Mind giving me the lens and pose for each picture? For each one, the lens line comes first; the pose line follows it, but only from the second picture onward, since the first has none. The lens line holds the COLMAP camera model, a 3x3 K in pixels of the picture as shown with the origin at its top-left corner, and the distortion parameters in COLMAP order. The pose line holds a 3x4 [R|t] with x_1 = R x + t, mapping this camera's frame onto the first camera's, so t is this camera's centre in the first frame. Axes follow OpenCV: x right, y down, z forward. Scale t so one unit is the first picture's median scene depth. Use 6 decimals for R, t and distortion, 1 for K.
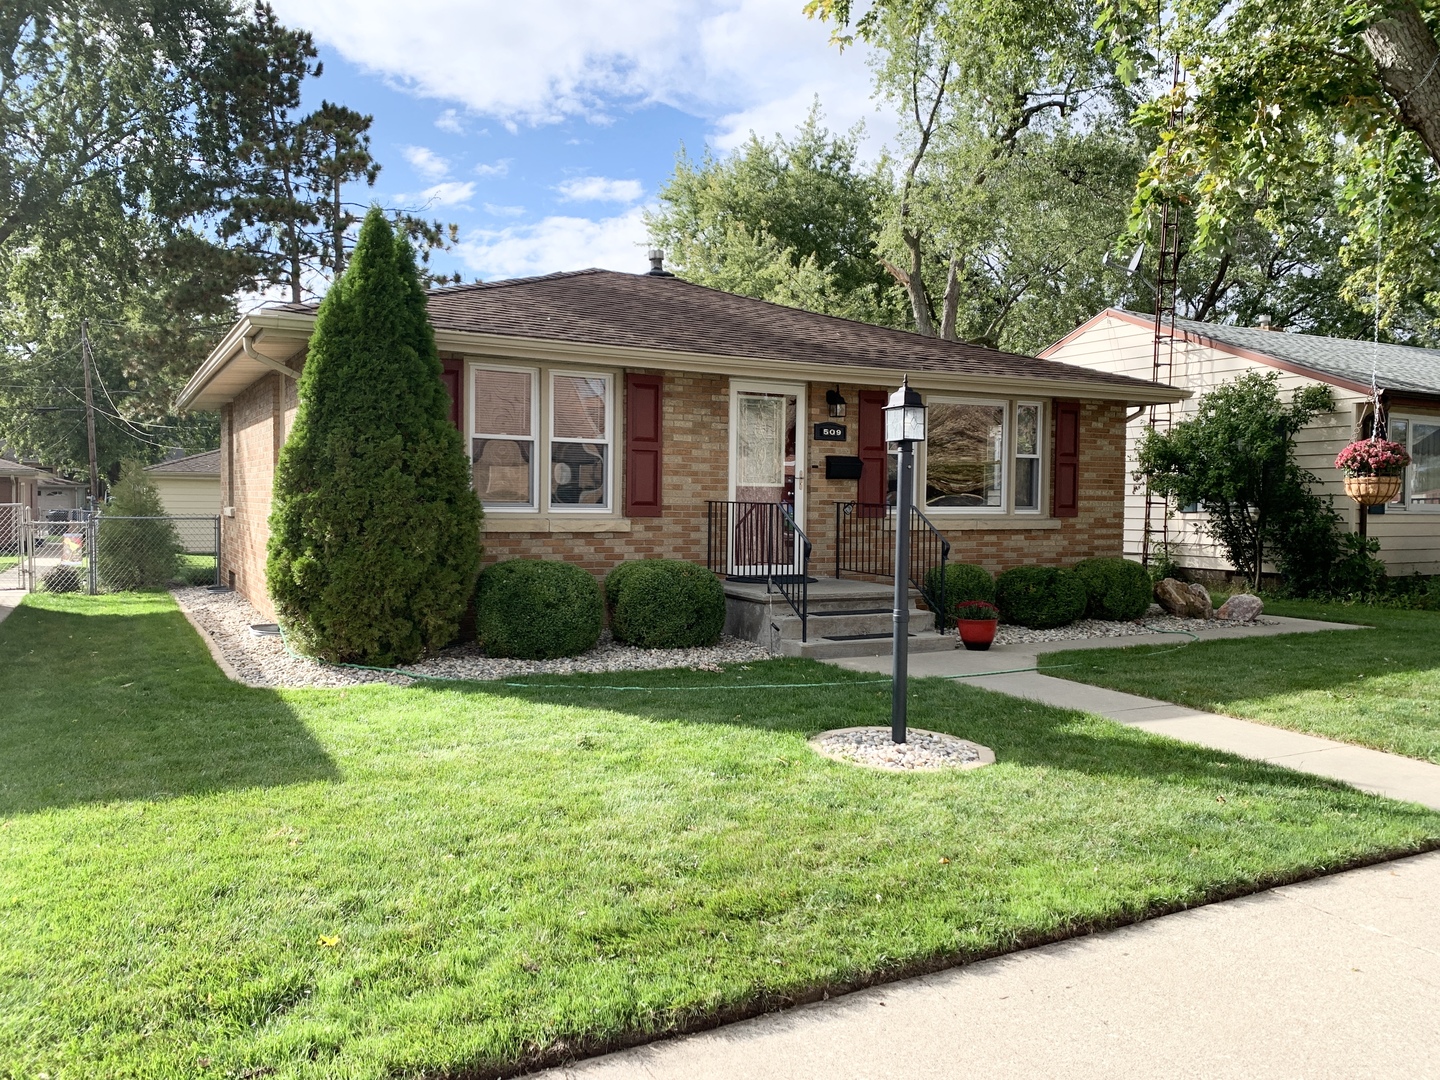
lens RADIAL K [[1104.5, 0, 721.5], [0, 1104.5, 543.0], [0, 0, 1]] dist [0.045510, -0.039618]
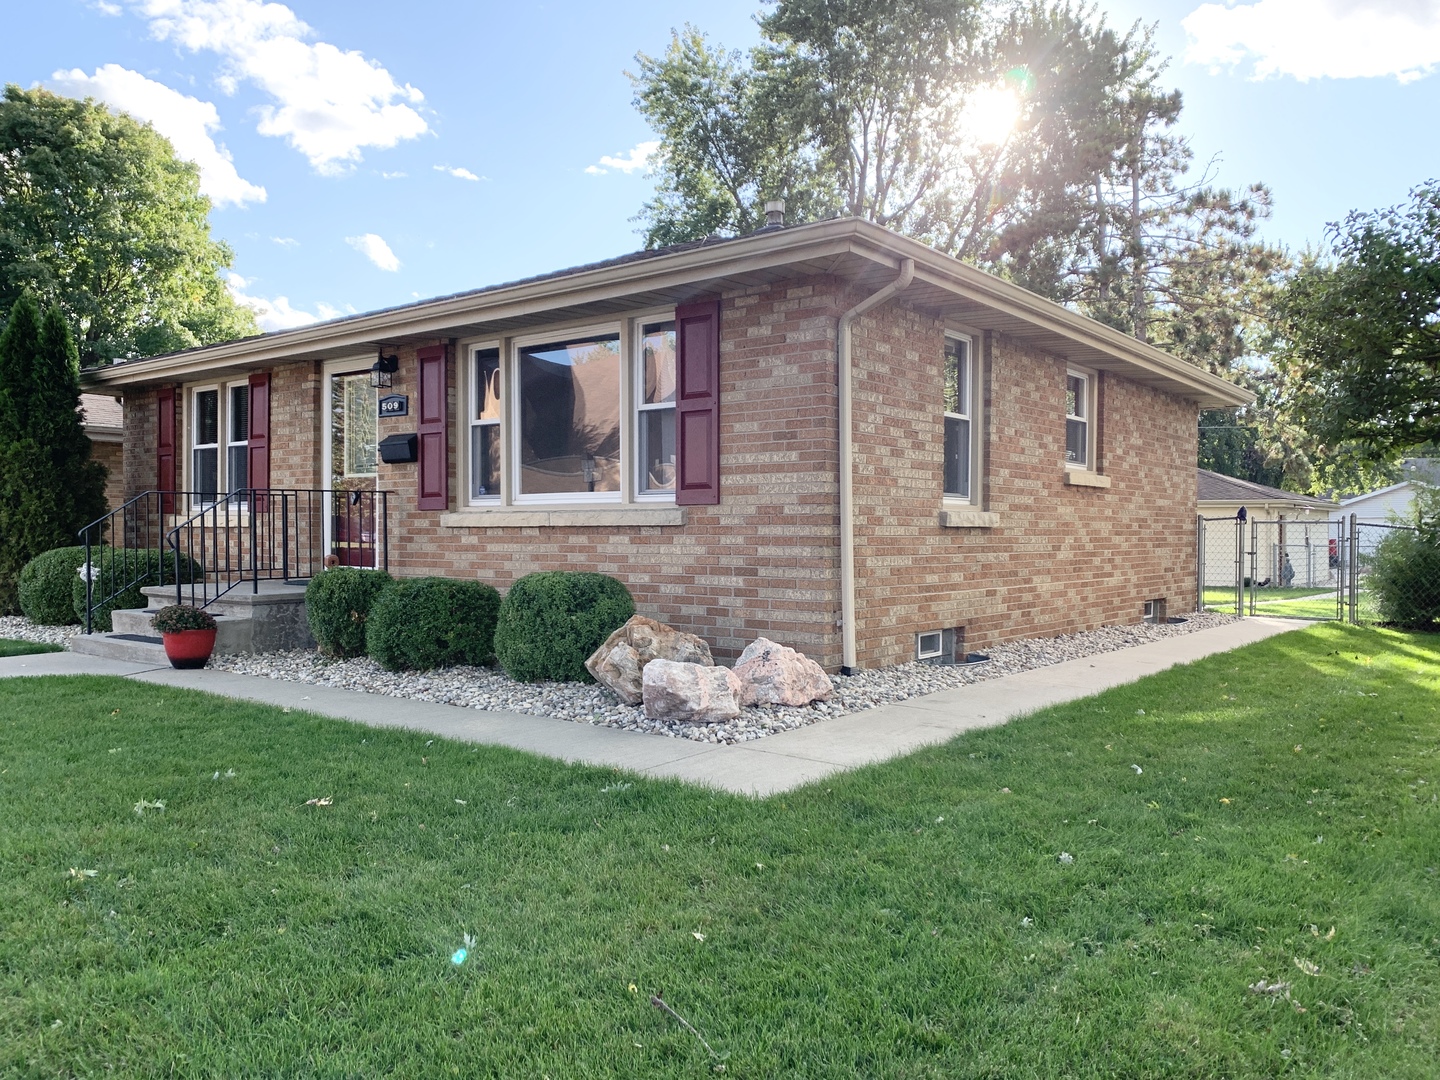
lens RADIAL K [[1104.5, 0, 723.5], [0, 1104.5, 548.0], [0, 0, 1]] dist [0.045510, -0.039618]
pose [[0.403362, -0.005031, -0.915027, 0.936806], [-0.046853, 0.998560, -0.026145, 0.014578], [0.913840, 0.053418, 0.402545, 0.884471]]
